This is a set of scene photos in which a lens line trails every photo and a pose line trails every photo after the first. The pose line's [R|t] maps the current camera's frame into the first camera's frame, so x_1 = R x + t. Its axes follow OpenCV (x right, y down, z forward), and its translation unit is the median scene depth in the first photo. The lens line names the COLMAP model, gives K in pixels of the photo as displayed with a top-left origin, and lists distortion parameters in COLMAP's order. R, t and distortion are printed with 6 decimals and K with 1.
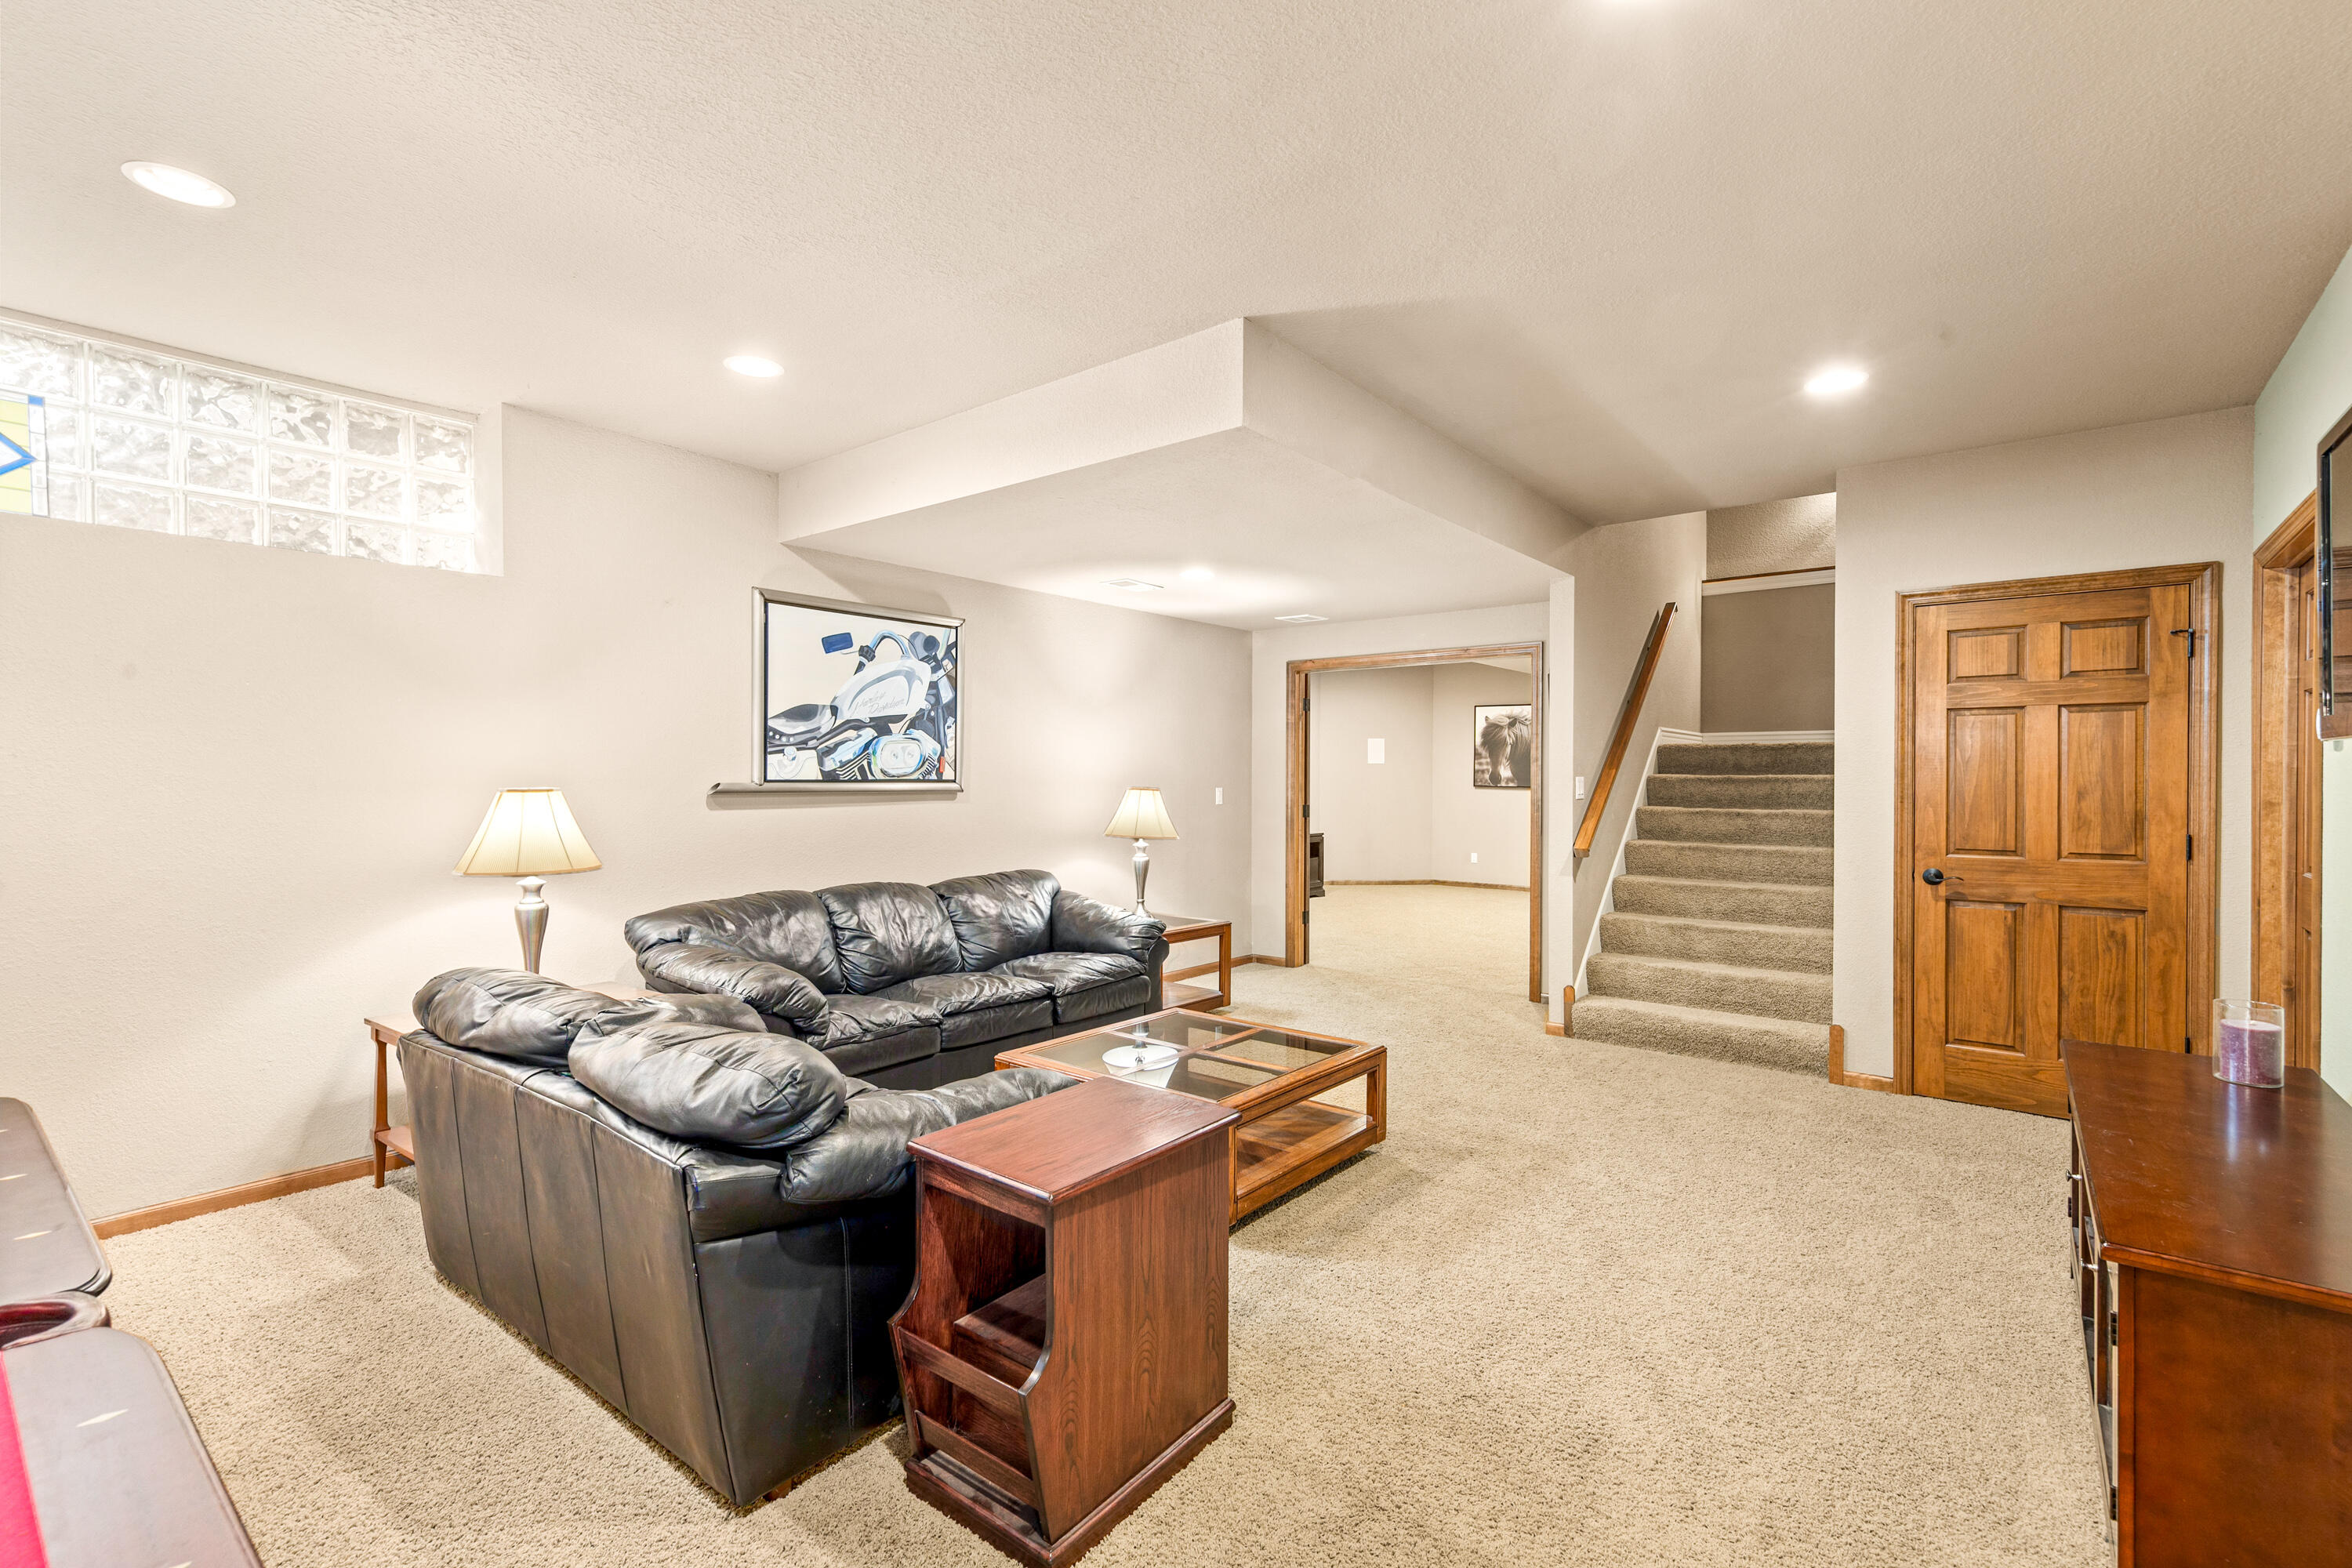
lens RADIAL K [[1036.6, 0, 1172.9], [0, 1036.6, 777.1], [0, 0, 1]] dist [0.002534, 0.000084]
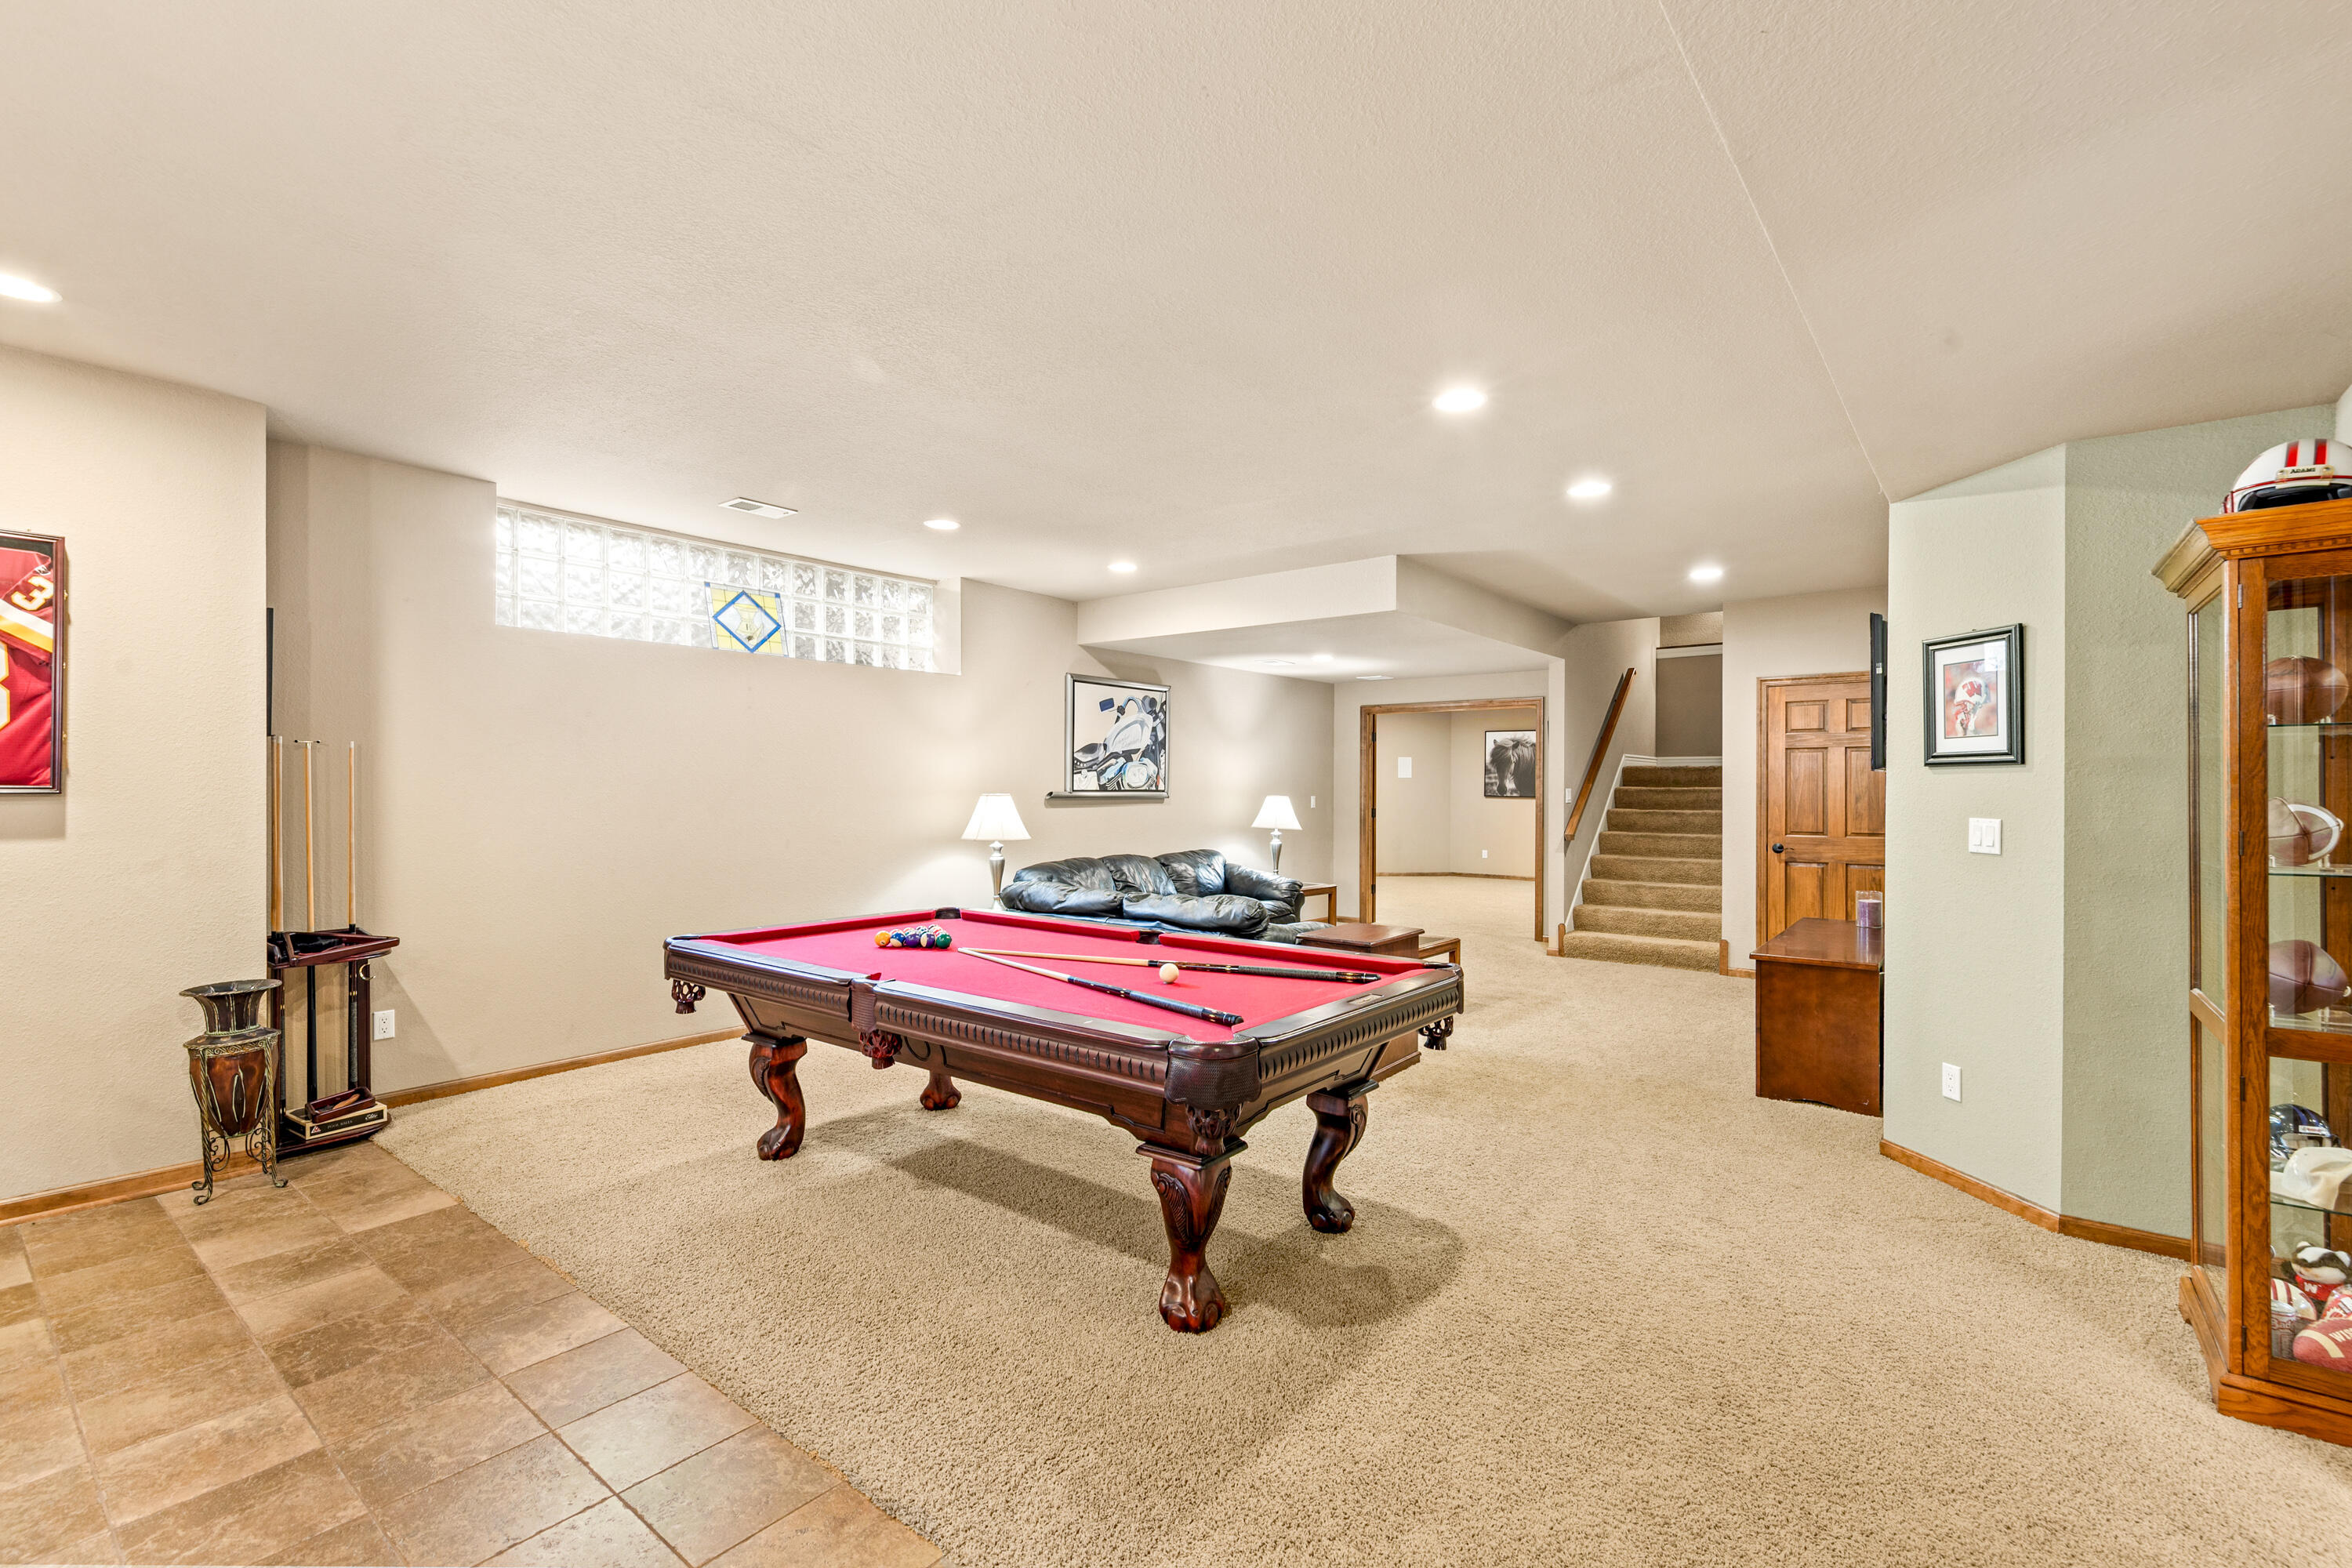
lens RADIAL K [[1039.6, 0, 1169.7], [0, 1039.6, 784.9], [0, 0, 1]] dist [0.001625, 0.000223]
pose [[0.999987, 0.001110, 0.005032, -0.237178], [-0.001092, 0.999993, -0.003447, 0.000284], [-0.005036, 0.003442, 0.999981, -0.618122]]
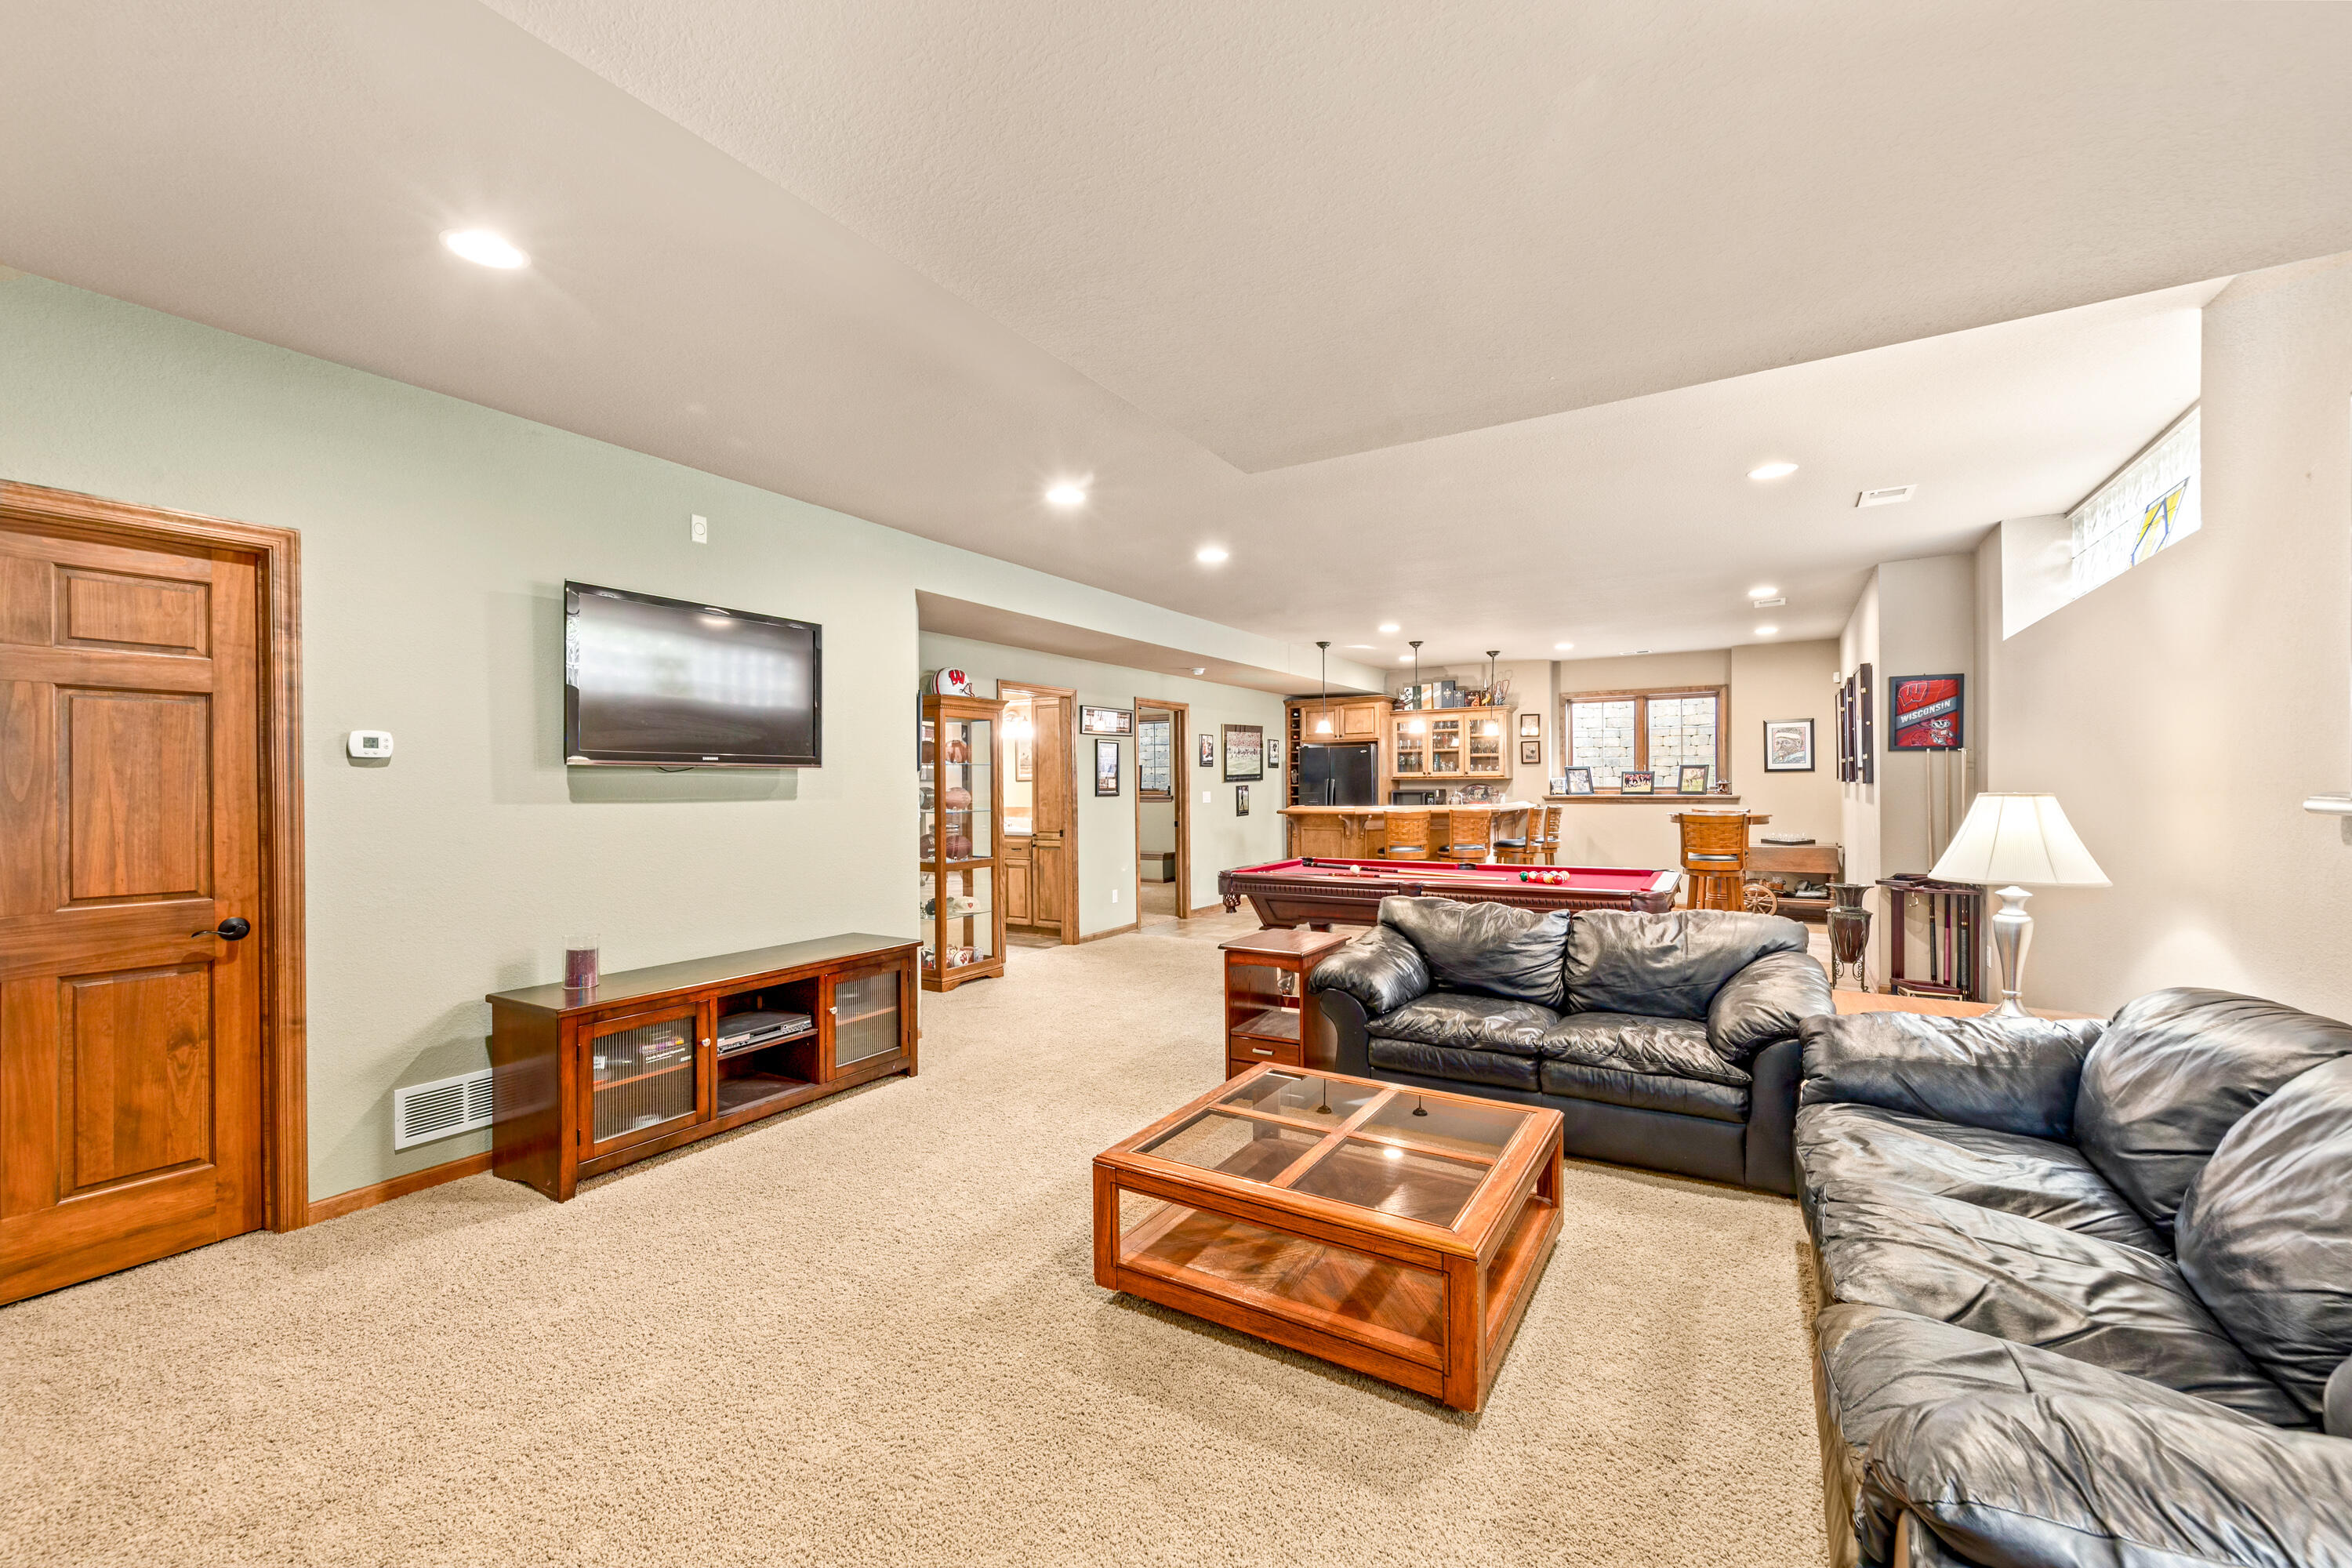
lens RADIAL K [[951.9, 0, 1175.8], [0, 951.9, 779.9], [0, 0, 1]] dist [0.000787, 0.000062]
pose [[-0.990589, 0.004080, -0.136807, 0.181533], [0.004546, 0.999985, -0.003096, -0.000826], [0.136792, -0.003689, -0.990593, 1.290770]]
